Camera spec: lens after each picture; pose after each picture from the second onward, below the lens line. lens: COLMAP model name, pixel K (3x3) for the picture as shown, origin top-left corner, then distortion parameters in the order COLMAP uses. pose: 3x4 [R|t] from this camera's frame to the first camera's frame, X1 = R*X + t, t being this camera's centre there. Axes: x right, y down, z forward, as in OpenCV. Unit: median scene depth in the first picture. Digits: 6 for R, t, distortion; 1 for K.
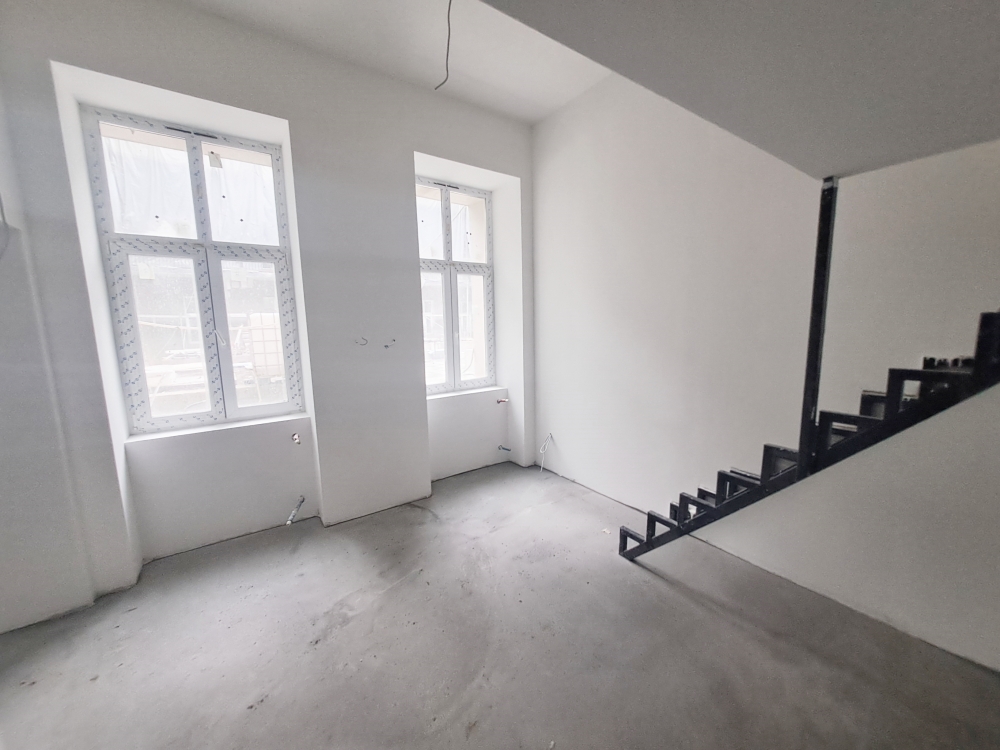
lens RADIAL K [[397.5, 0, 501.0], [0, 397.5, 374.4], [0, 0, 1]] dist [0.001324, 0.000217]
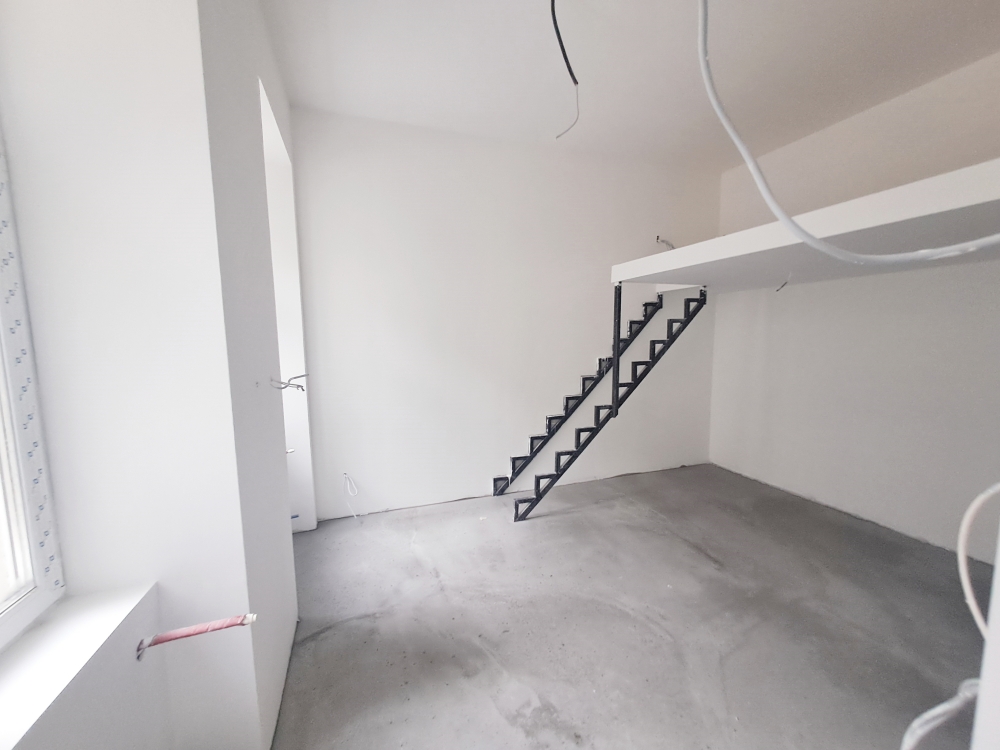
lens RADIAL K [[397.5, 0, 501.6], [0, 397.5, 377.8], [0, 0, 1]] dist [0.001324, 0.000217]
pose [[0.251554, -0.089402, 0.963705, -0.969797], [0.135068, 0.989223, 0.056513, -0.098810], [-0.958372, 0.115950, 0.260918, 0.672474]]
